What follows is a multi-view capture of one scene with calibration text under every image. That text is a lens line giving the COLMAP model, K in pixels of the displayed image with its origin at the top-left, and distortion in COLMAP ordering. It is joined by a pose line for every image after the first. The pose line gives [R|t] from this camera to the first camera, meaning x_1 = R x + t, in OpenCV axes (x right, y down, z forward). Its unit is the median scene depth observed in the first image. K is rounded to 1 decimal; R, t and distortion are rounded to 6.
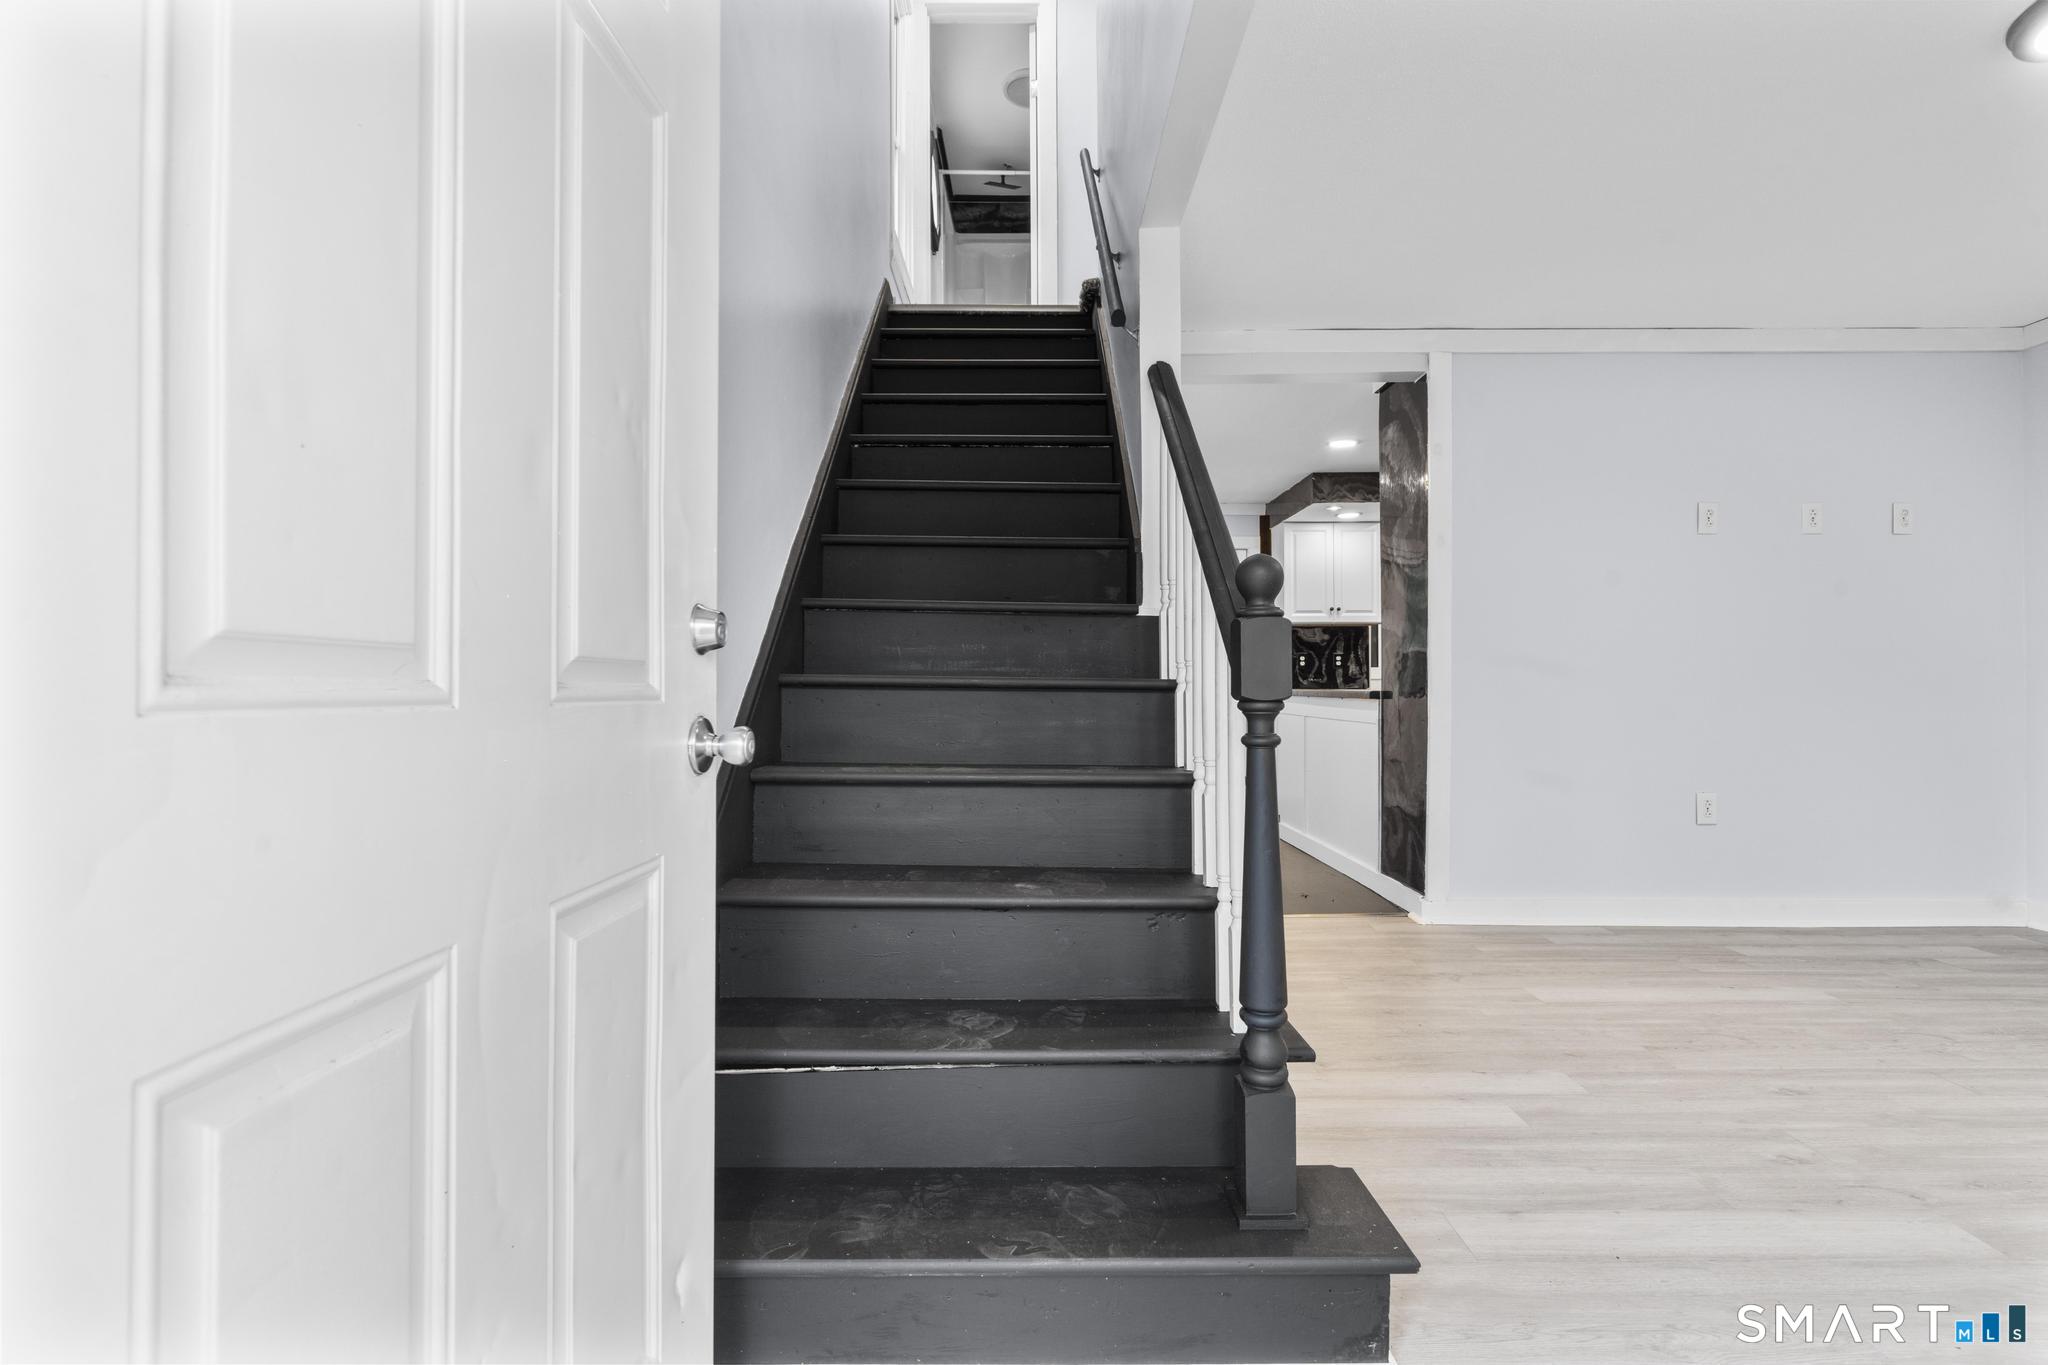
lens RADIAL K [[921.3, 0, 1030.9], [0, 921.3, 679.6], [0, 0, 1]] dist [-0.007044, 0.003041]
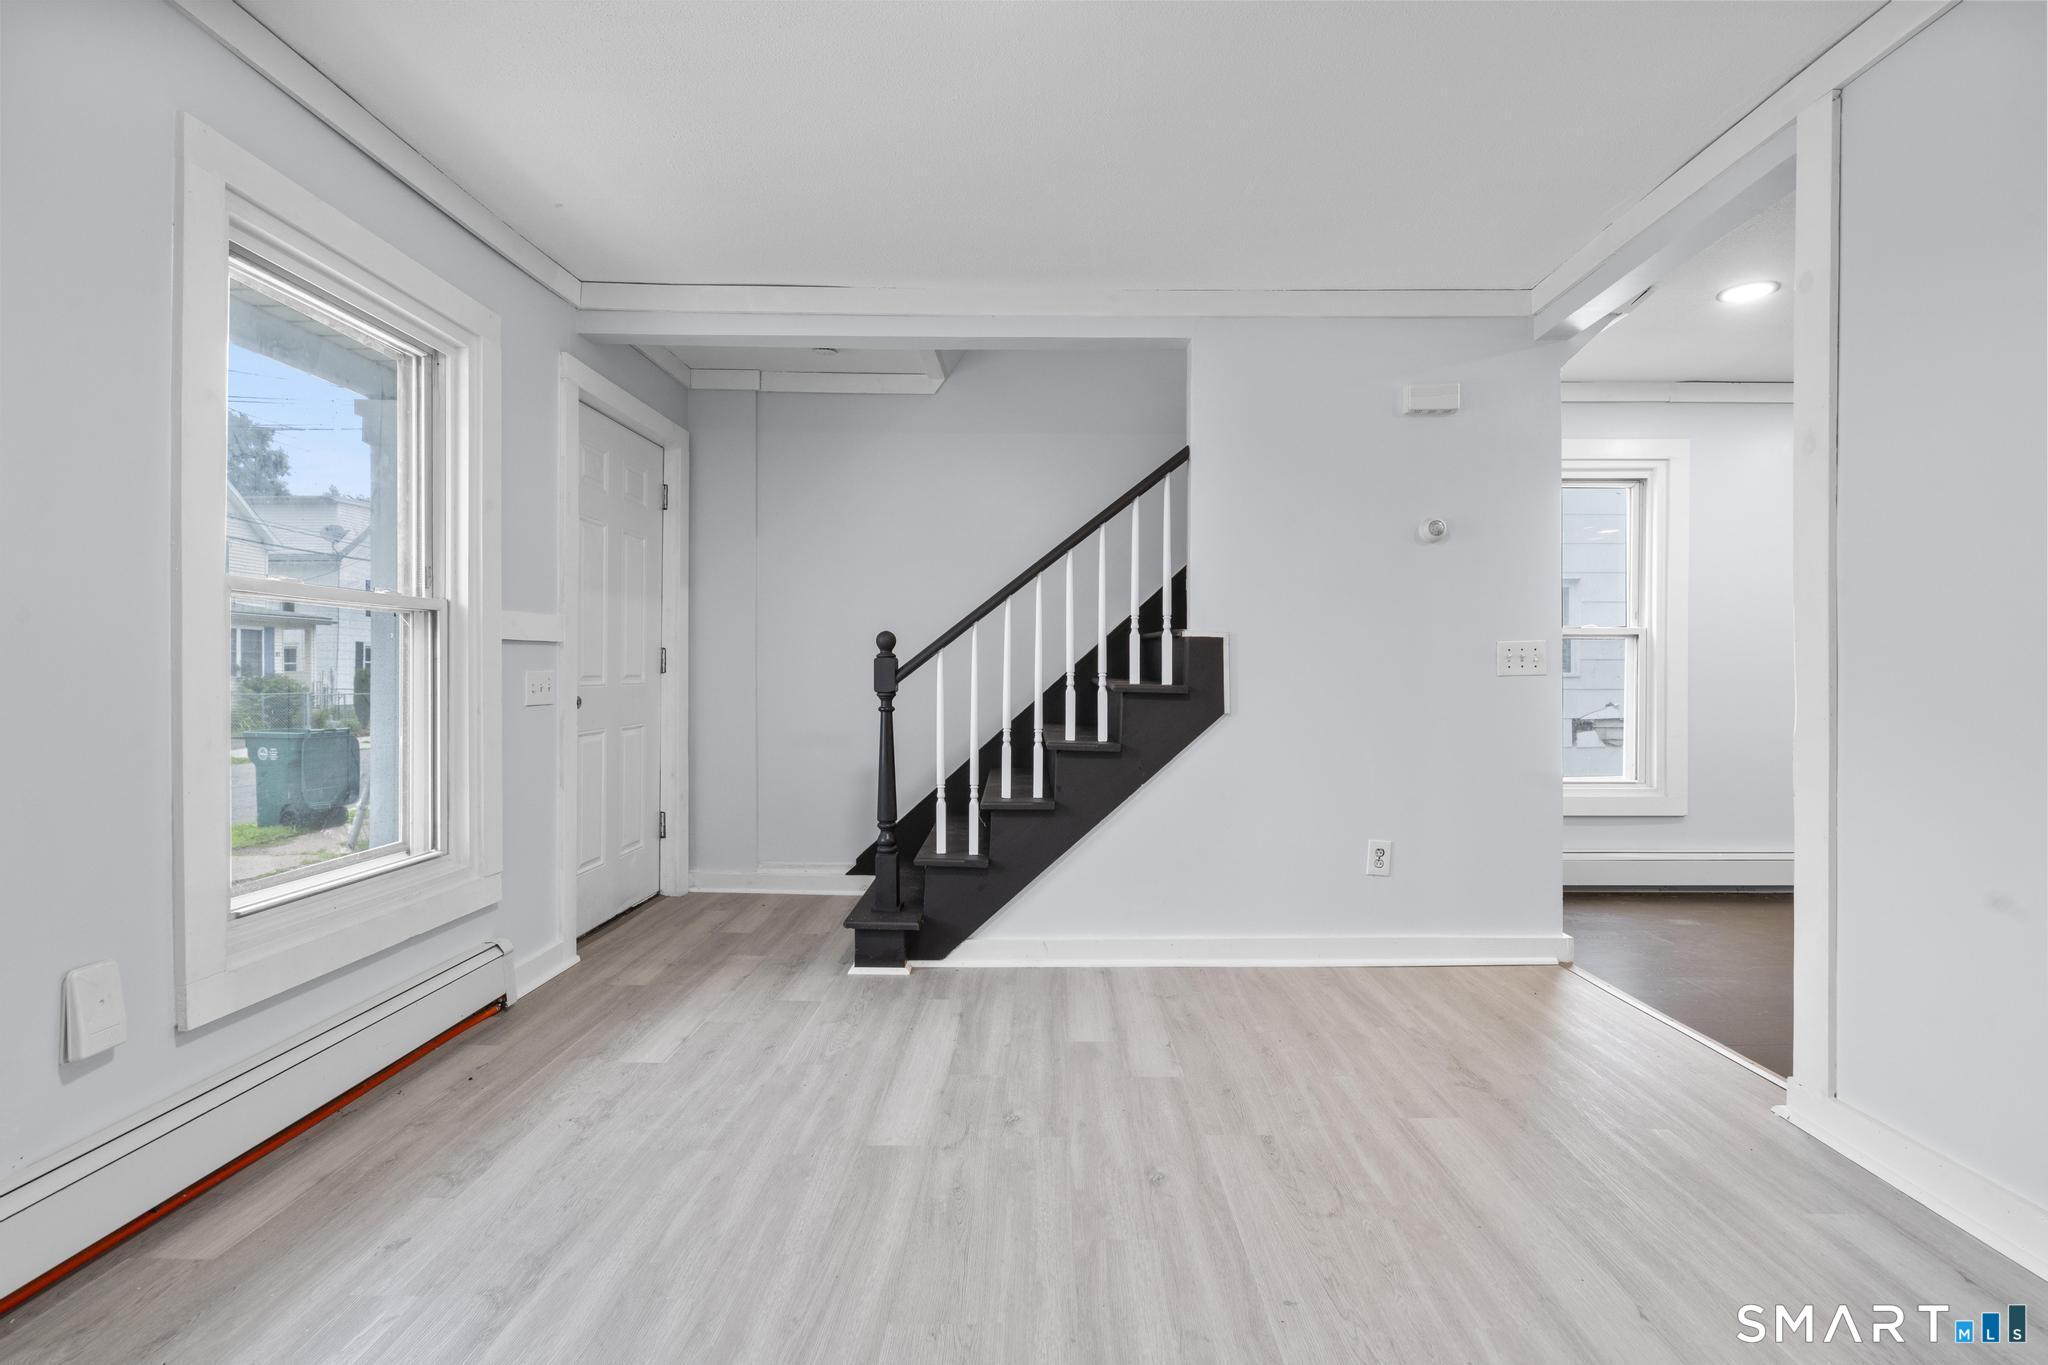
lens RADIAL K [[921.3, 0, 1033.5], [0, 921.3, 677.4], [0, 0, 1]] dist [-0.007044, 0.003041]
pose [[-0.006738, 0.007994, -0.999945, 1.200387], [-0.000809, 0.999968, 0.008000, -0.015984], [0.999977, 0.000863, -0.006731, 0.637708]]
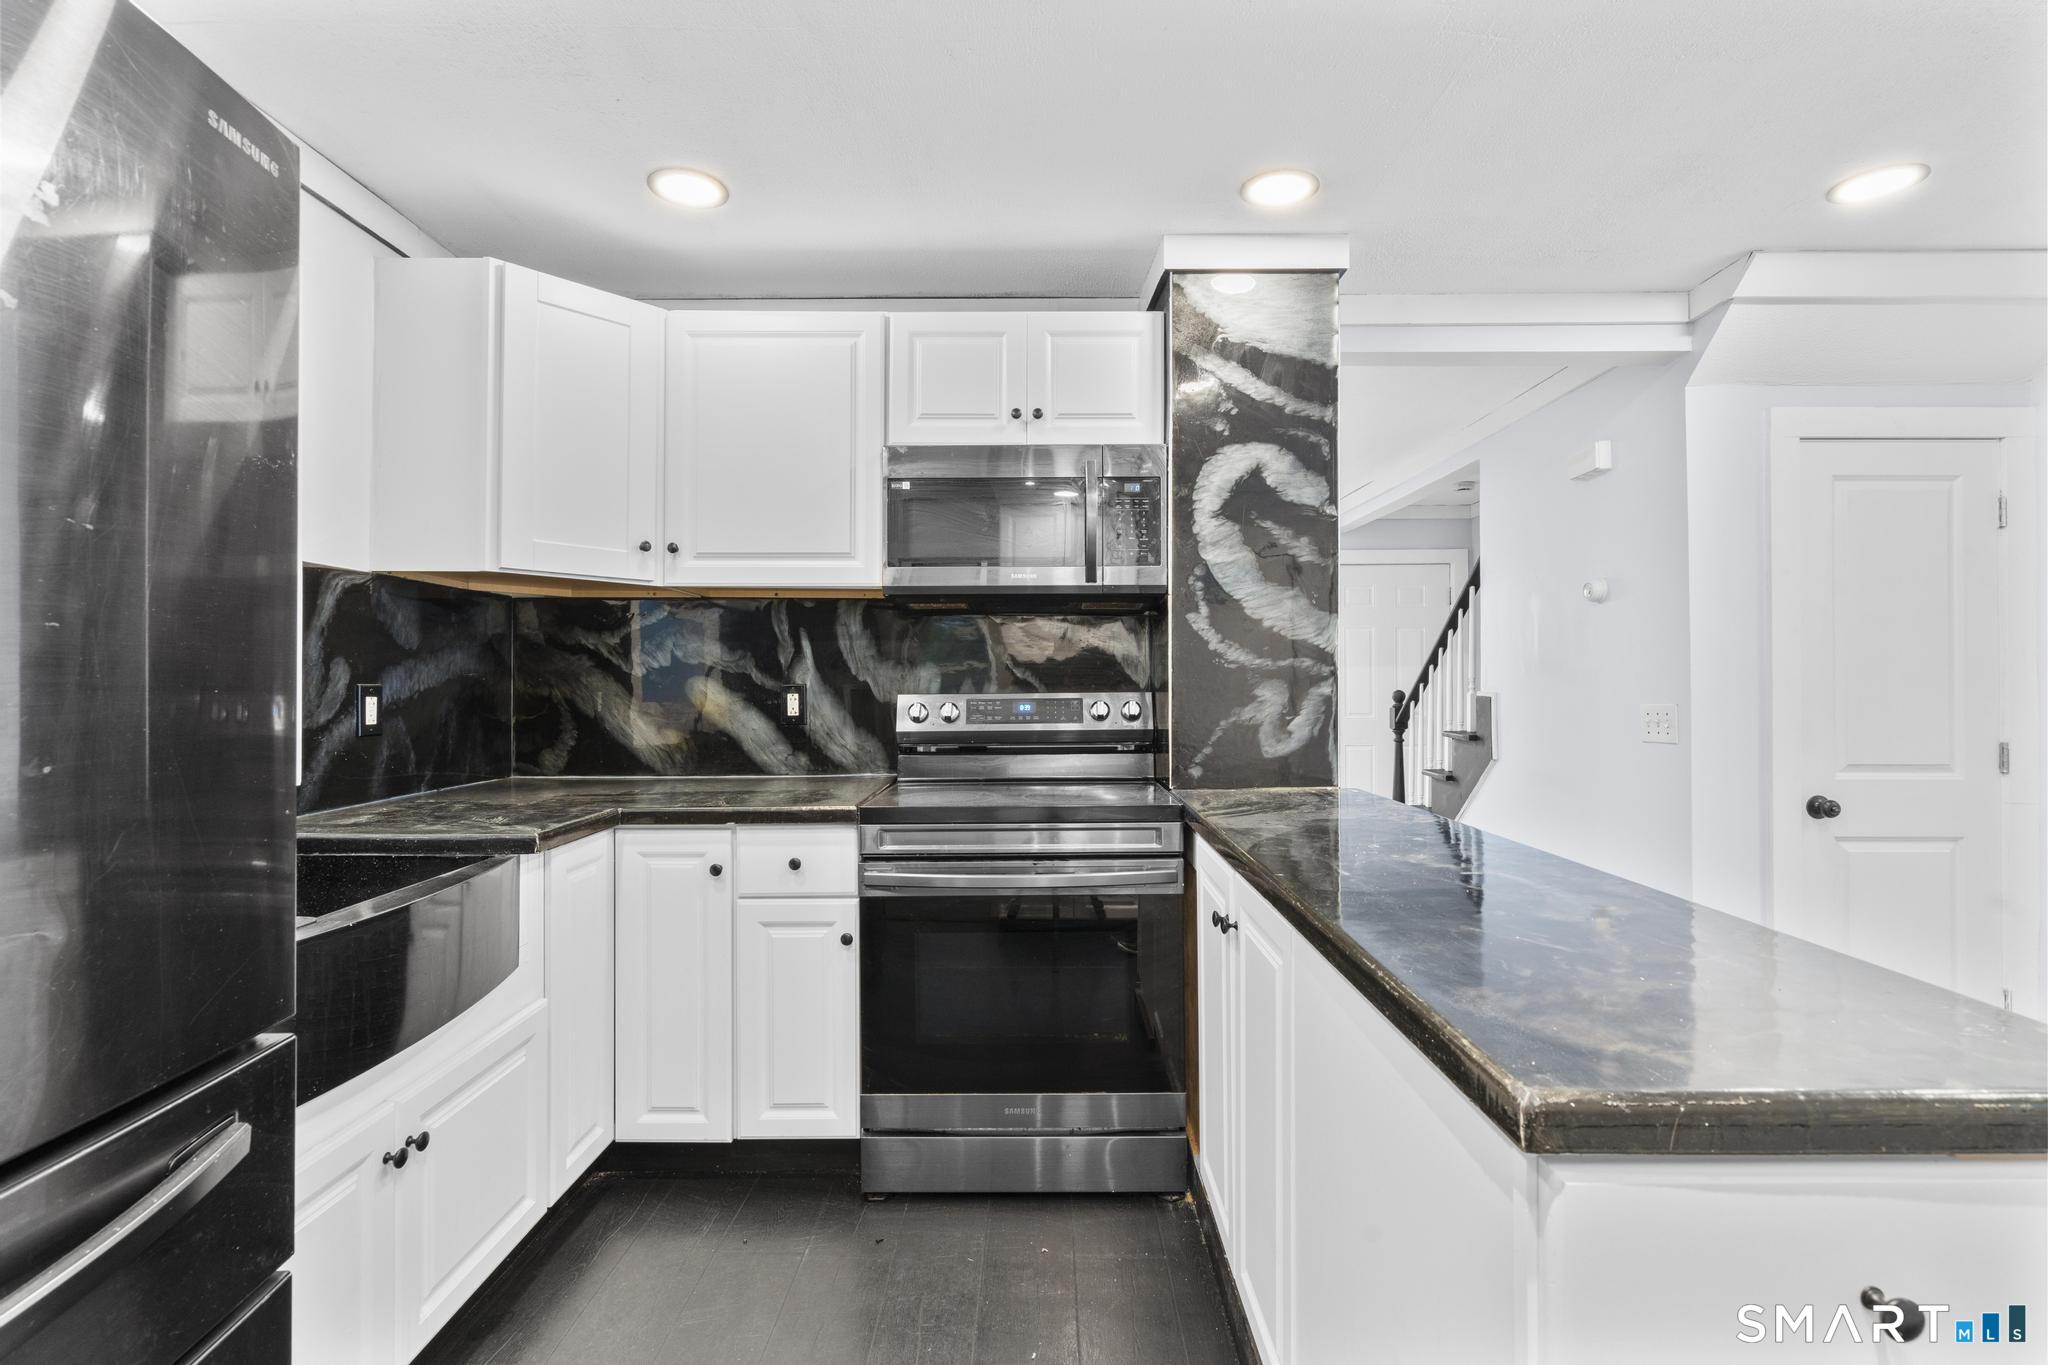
lens RADIAL K [[921.3, 0, 1032.2], [0, 921.3, 679.1], [0, 0, 1]] dist [-0.007044, 0.003041]
pose [[-0.999967, 0.004759, 0.006555, 0.776307], [0.004708, 0.999958, -0.007800, -0.071897], [-0.006592, -0.007769, -0.999948, 2.149280]]
